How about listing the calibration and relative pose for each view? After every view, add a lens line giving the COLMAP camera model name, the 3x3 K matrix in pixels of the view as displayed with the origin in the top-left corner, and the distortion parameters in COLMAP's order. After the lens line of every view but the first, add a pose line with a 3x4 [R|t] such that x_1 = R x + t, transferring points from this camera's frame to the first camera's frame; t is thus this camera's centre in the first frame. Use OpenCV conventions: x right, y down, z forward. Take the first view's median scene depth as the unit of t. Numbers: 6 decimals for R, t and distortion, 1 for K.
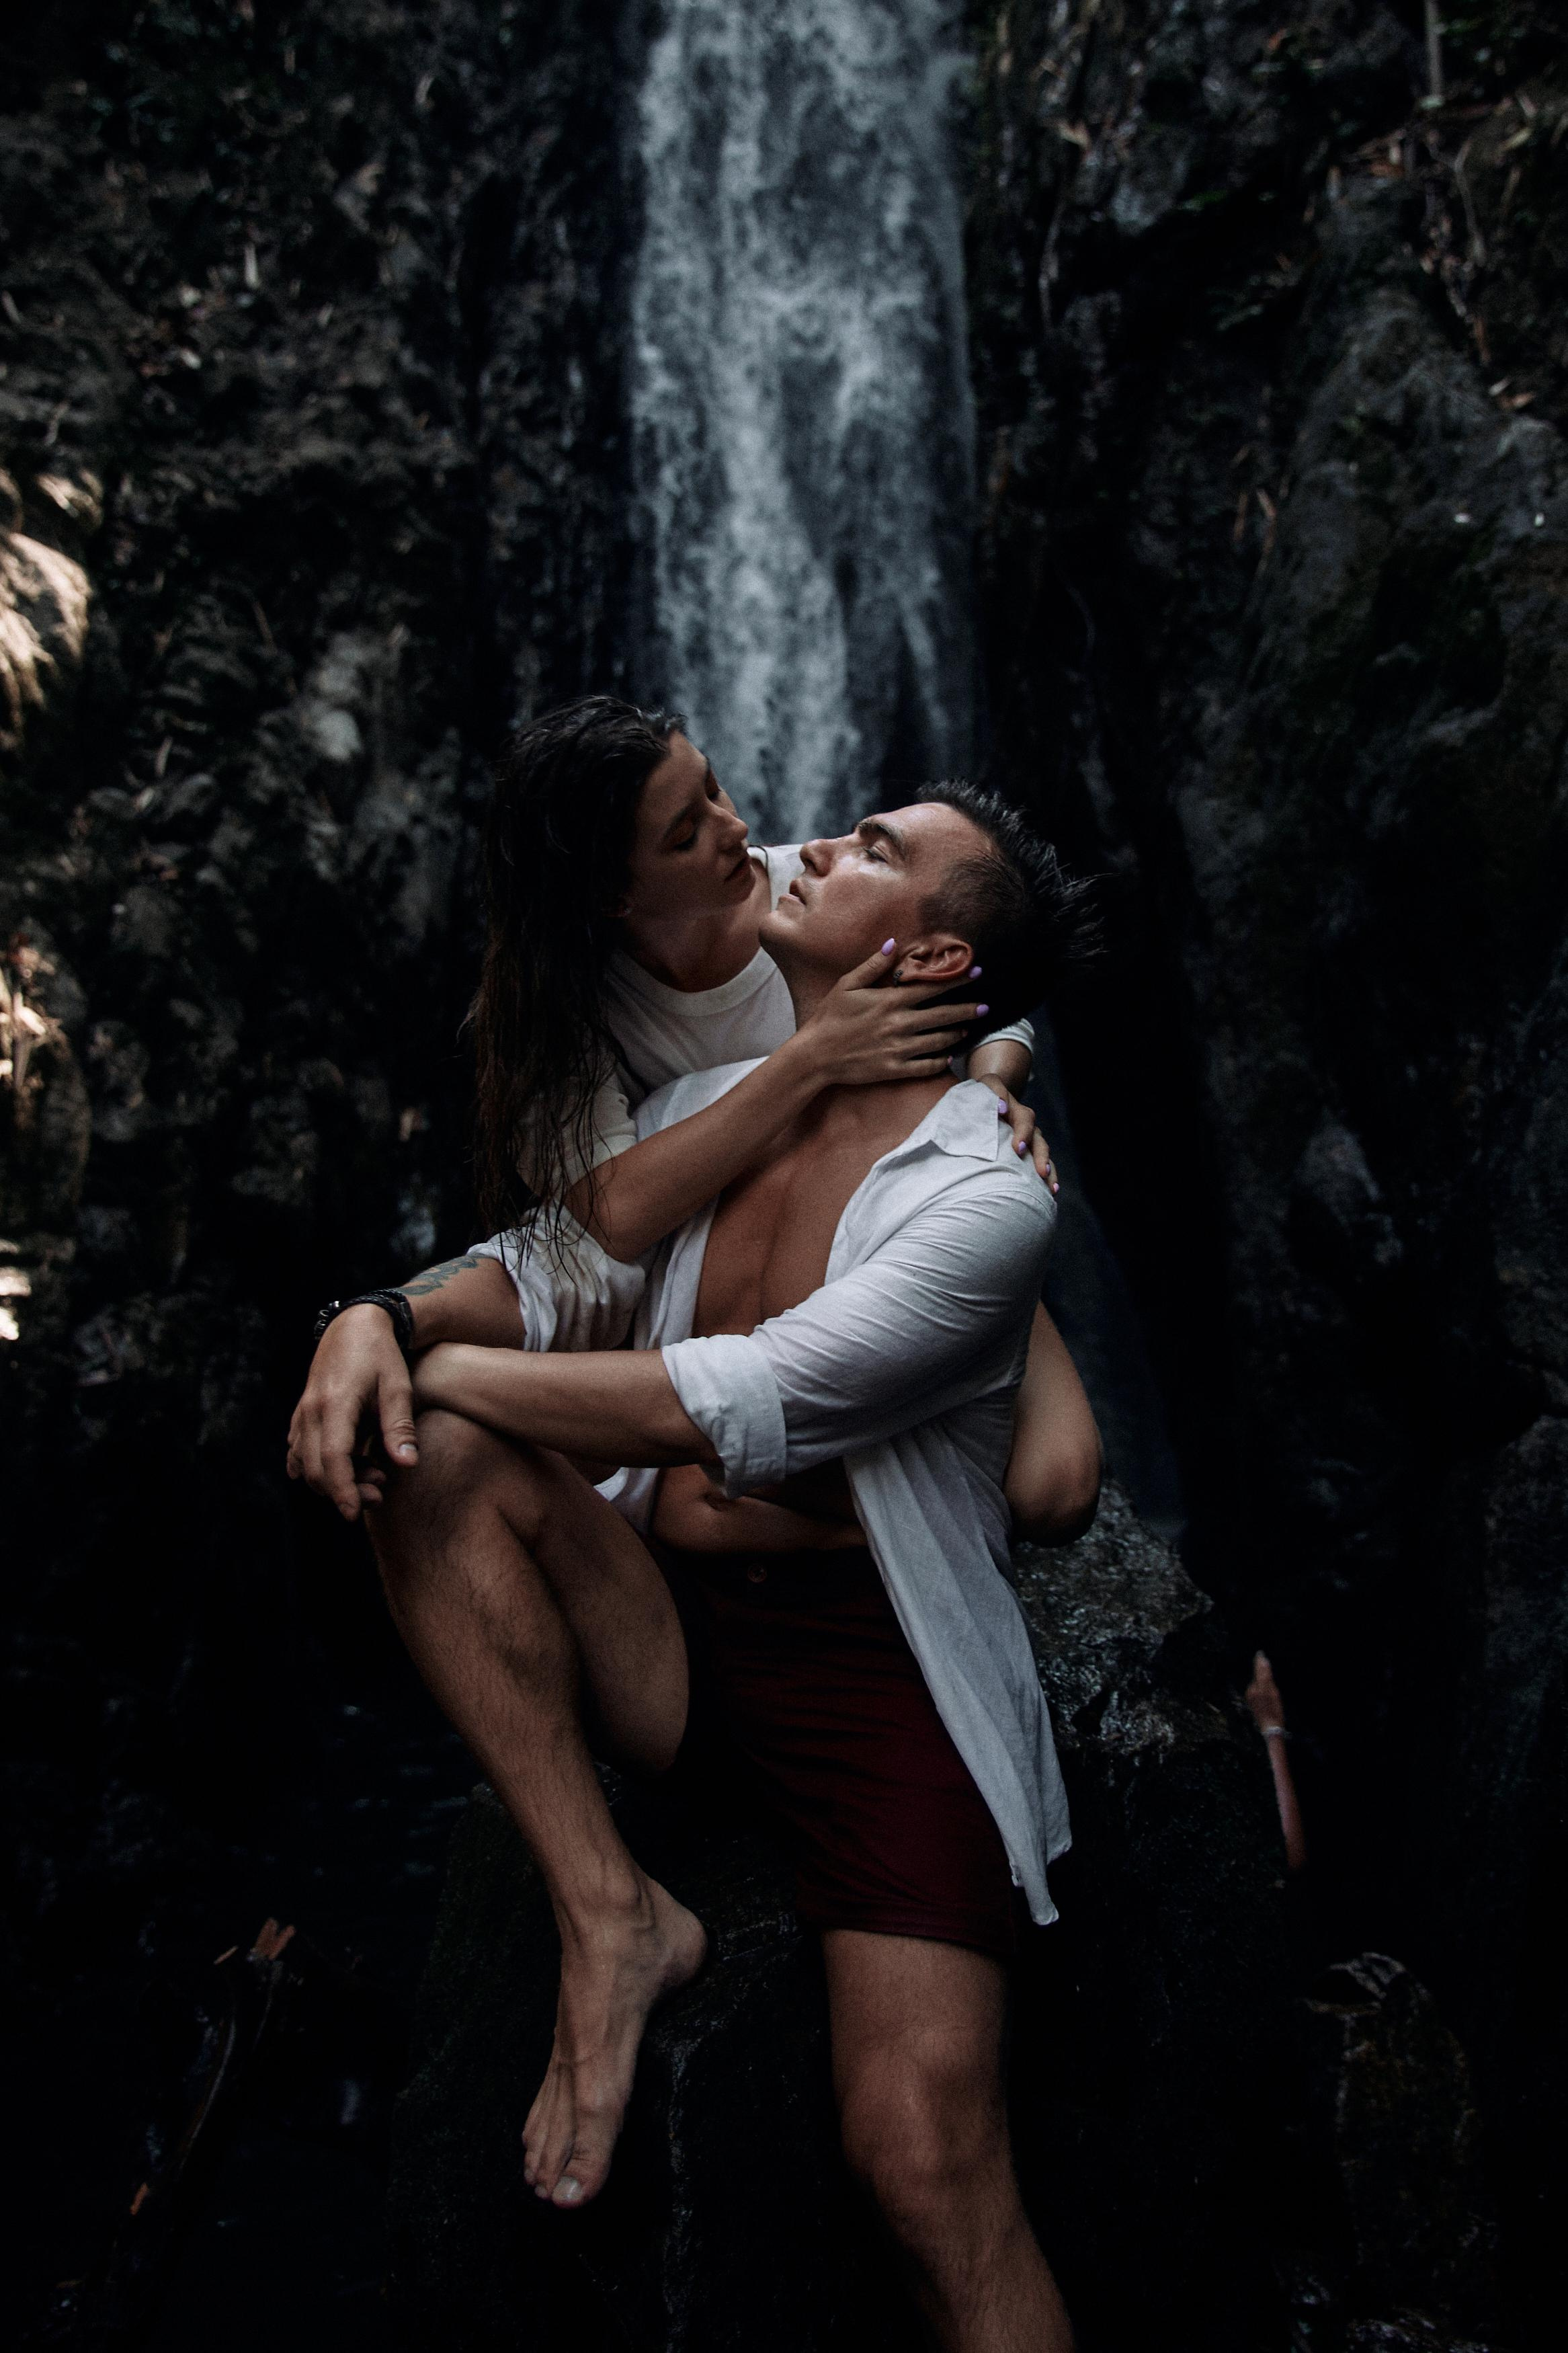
lens RADIAL K [[2767.9, 0, 864.1], [0, 2767.9, 1173.0], [0, 0, 1]] dist [-0.007015, 0.016998]
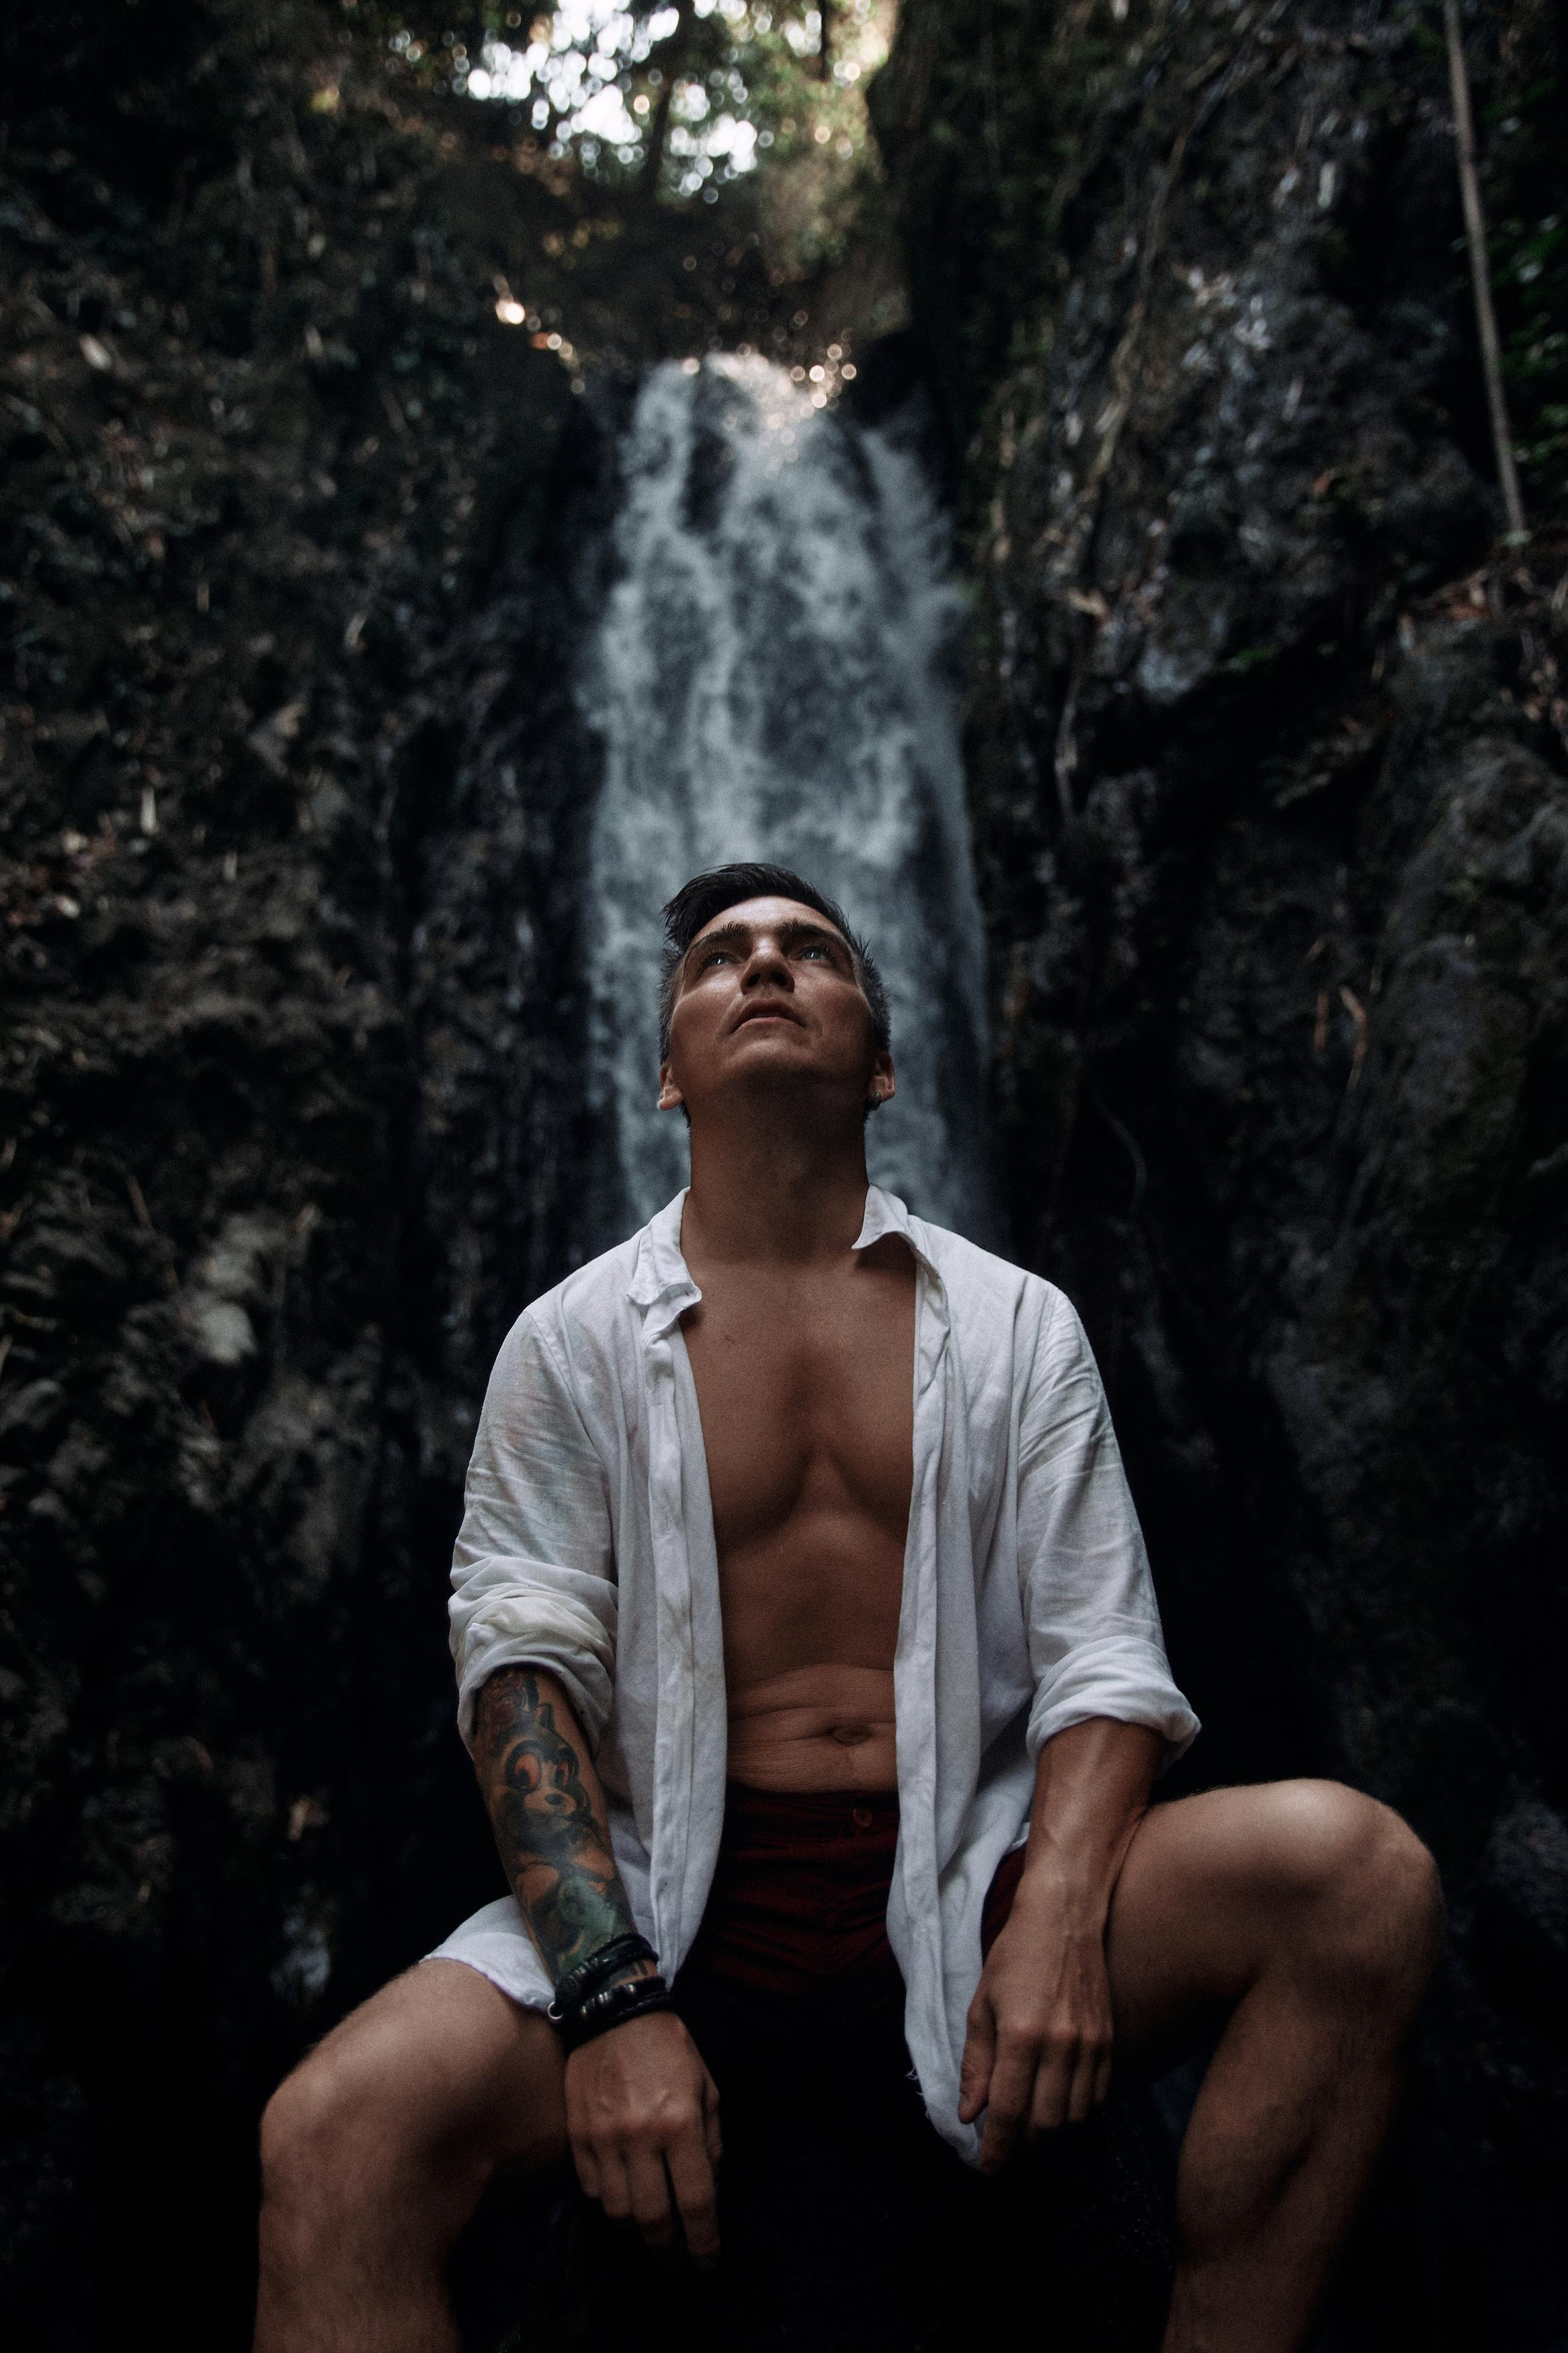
lens RADIAL K [[2942.4, 0, 770.7], [0, 2942.4, 1085.4], [0, 0, 1]] dist [0.015977, 0.063146]
pose [[0.999020, -0.031538, -0.031055, 0.001654], [0.022805, 0.968096, -0.249540, -0.007371], [0.037934, 0.248587, 0.967866, 0.145848]]
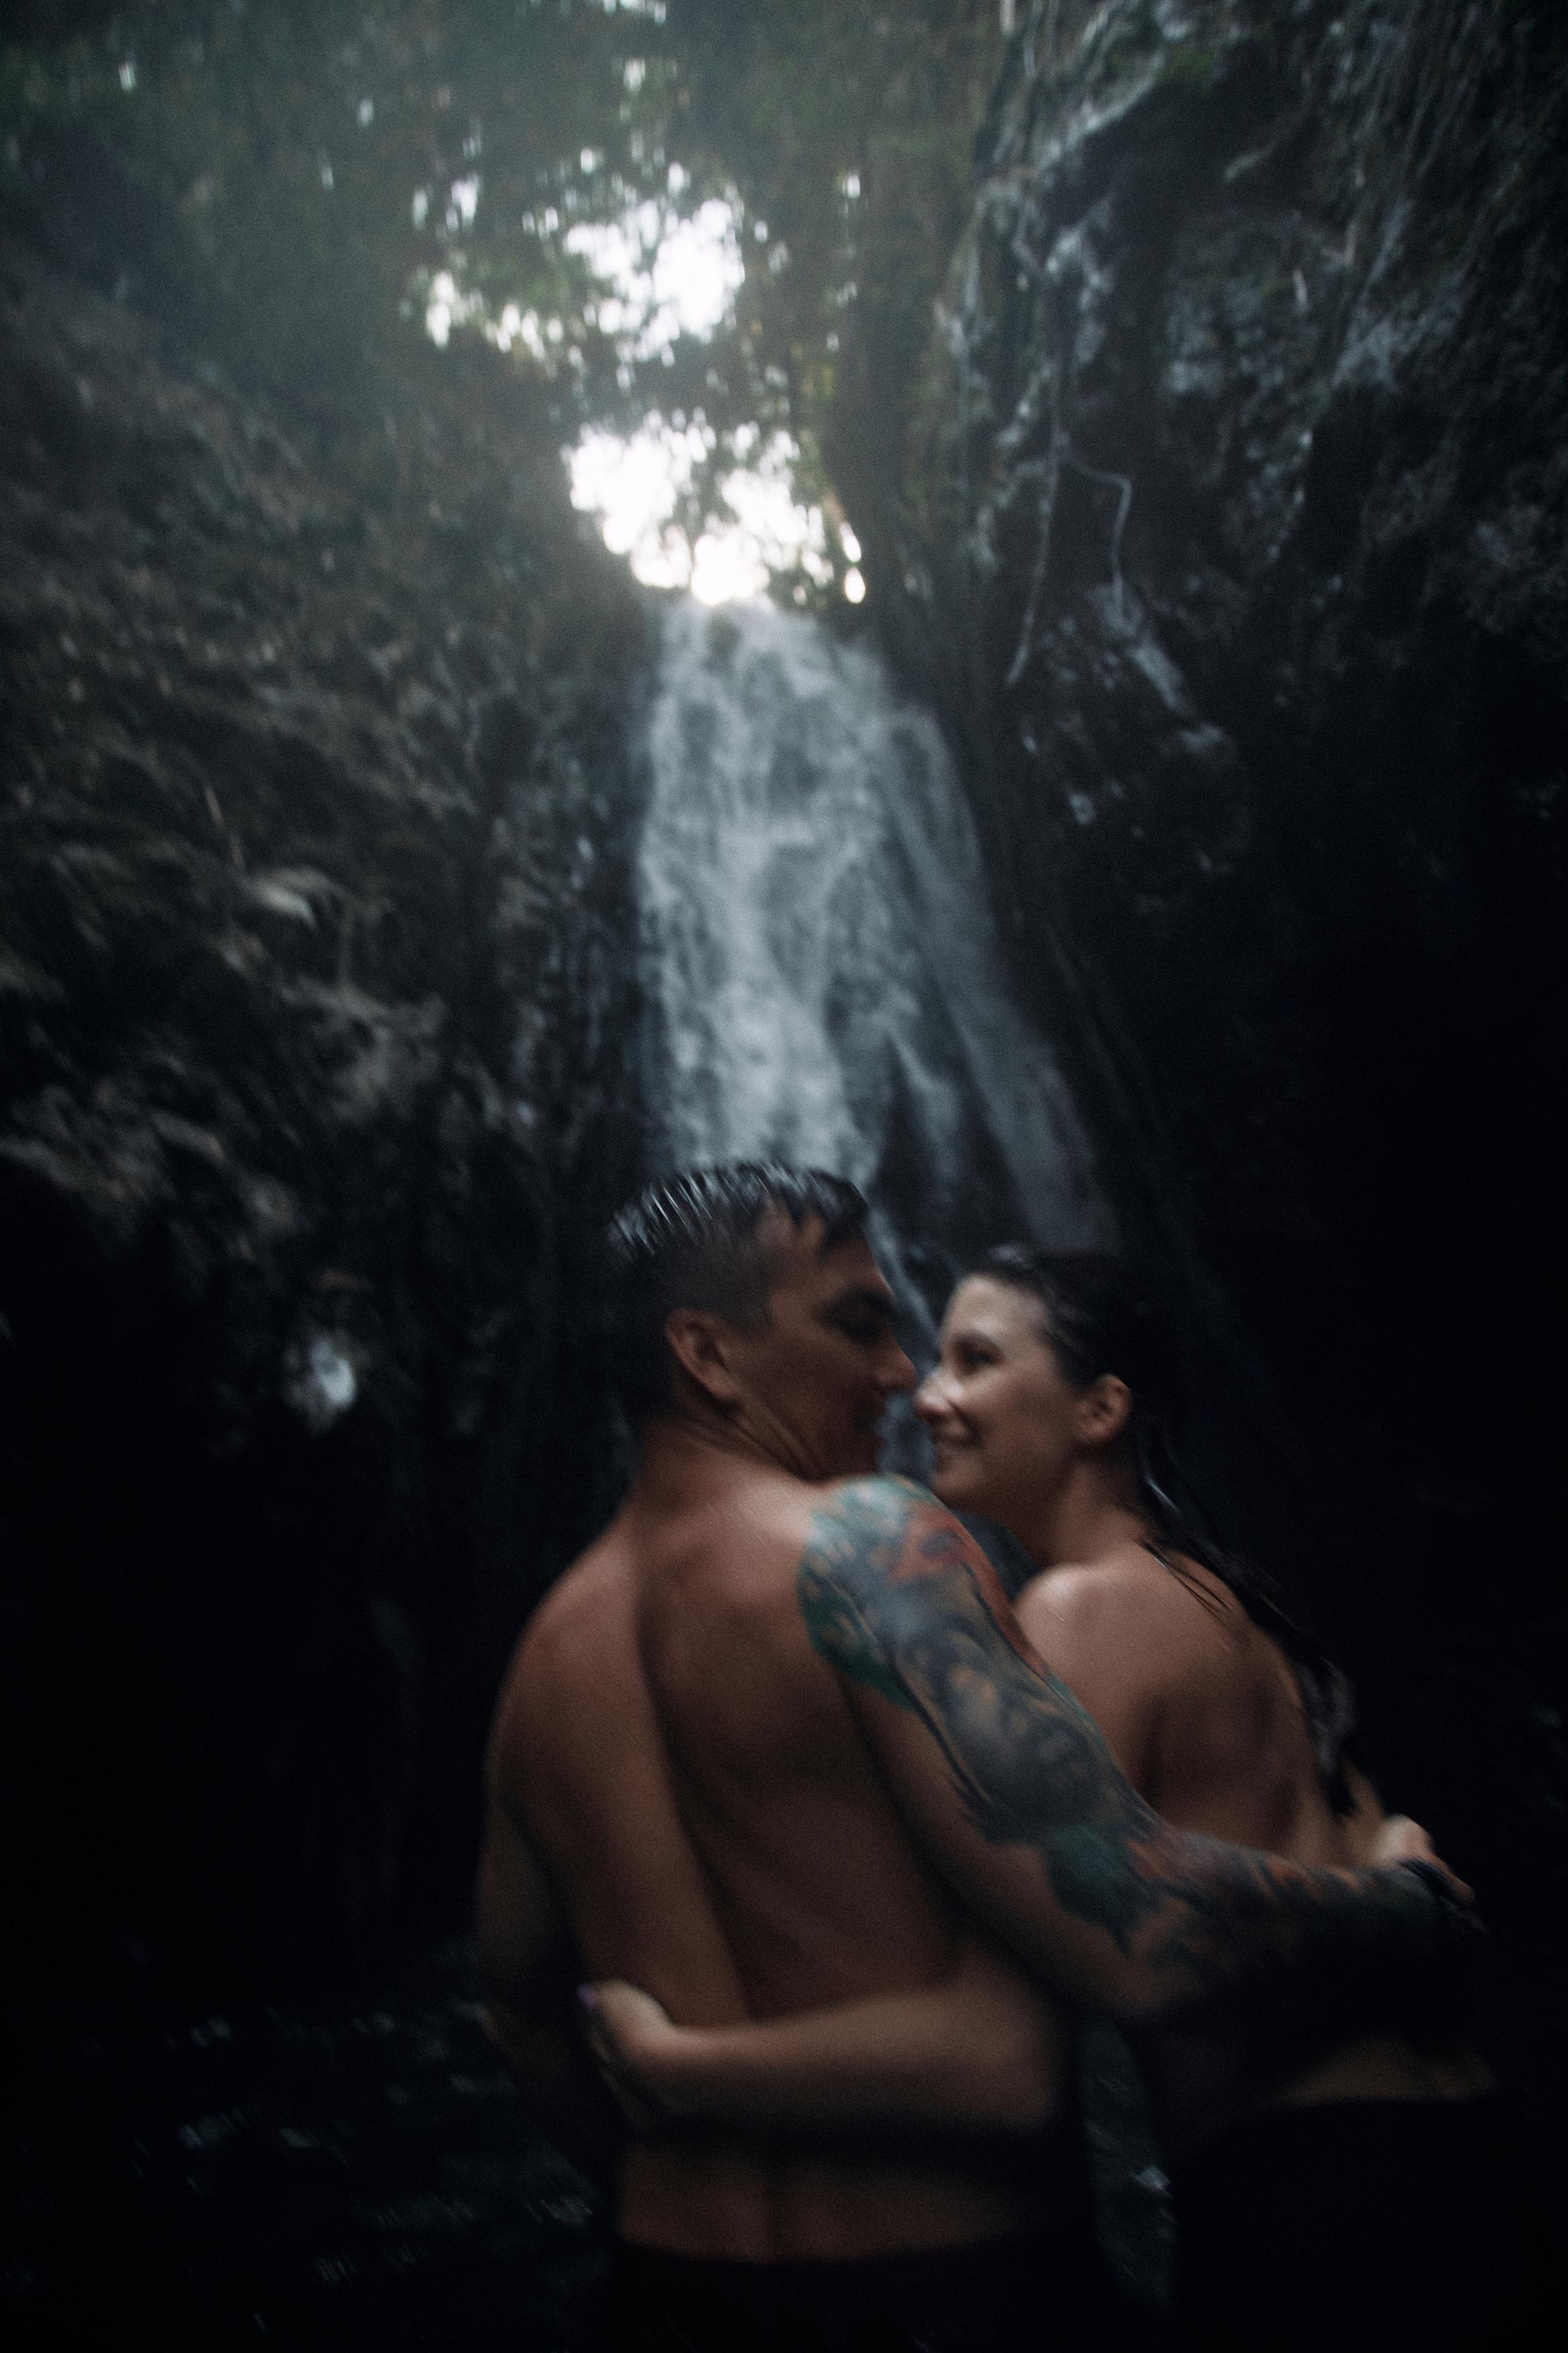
lens RADIAL K [[1674.0, 0, 843.3], [0, 1674.0, 1176.8], [0, 0, 1]] dist [-0.034270, 0.003471]
pose [[0.996960, -0.077160, 0.010792, -0.021526], [0.074459, 0.902827, -0.423509, 0.176108], [0.022935, 0.423025, 0.905828, 0.575780]]
